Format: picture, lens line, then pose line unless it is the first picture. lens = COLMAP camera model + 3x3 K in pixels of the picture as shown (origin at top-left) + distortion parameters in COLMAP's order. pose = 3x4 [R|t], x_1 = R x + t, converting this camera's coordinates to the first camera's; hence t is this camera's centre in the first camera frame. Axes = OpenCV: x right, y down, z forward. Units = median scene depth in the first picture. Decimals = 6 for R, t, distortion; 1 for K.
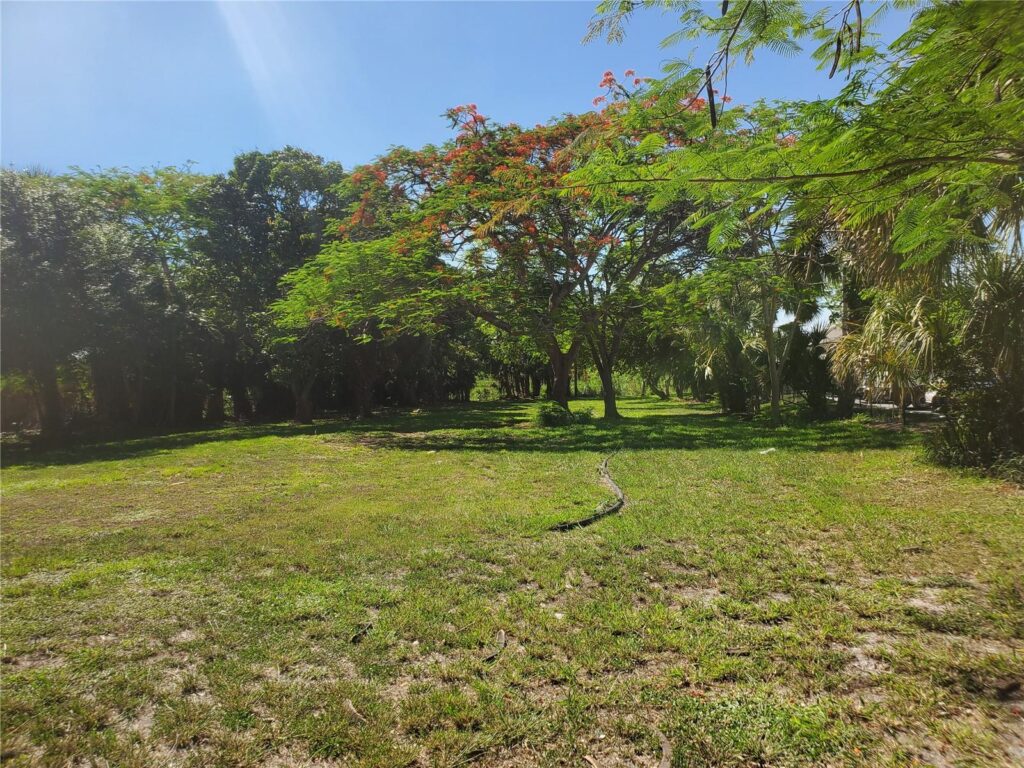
lens RADIAL K [[801.7, 0, 512.0], [0, 801.7, 384.0], [0, 0, 1]] dist [0.014188, 0.002032]
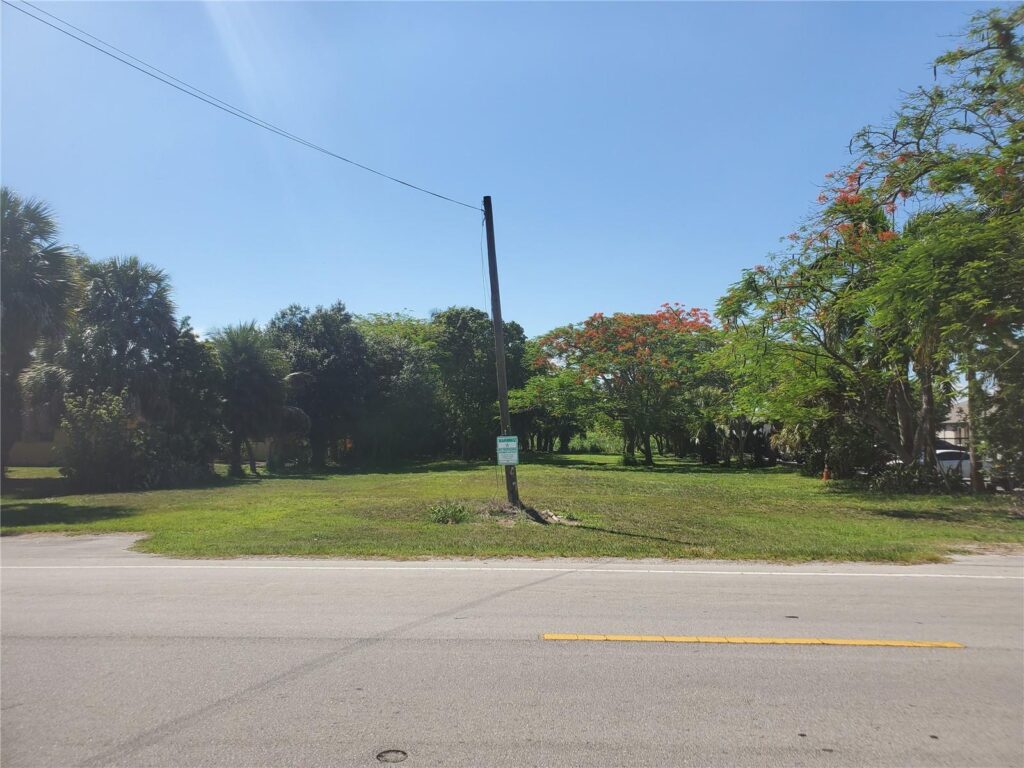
lens RADIAL K [[777.5, 0, 512.0], [0, 777.5, 384.0], [0, 0, 1]] dist [0.157288, -0.000067]
pose [[0.995674, 0.042031, 0.082862, -0.361268], [-0.036102, 0.996766, -0.071799, -0.000040], [-0.085612, 0.068497, 0.993971, -0.828659]]
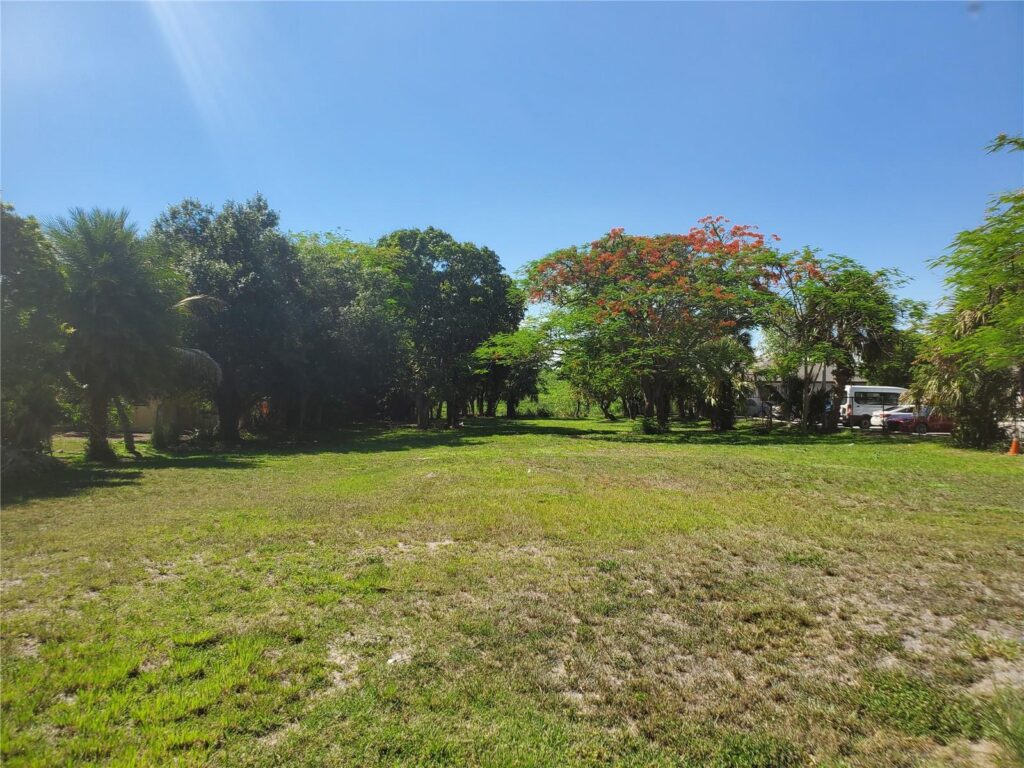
lens RADIAL K [[778.5, 0, 508.4], [0, 778.5, 385.6], [0, 0, 1]] dist [0.006520, 0.000794]
pose [[0.977227, 0.036400, 0.209051, -0.460933], [-0.030924, 0.999089, -0.029407, 0.010037], [-0.209931, 0.022273, 0.977463, -0.354632]]
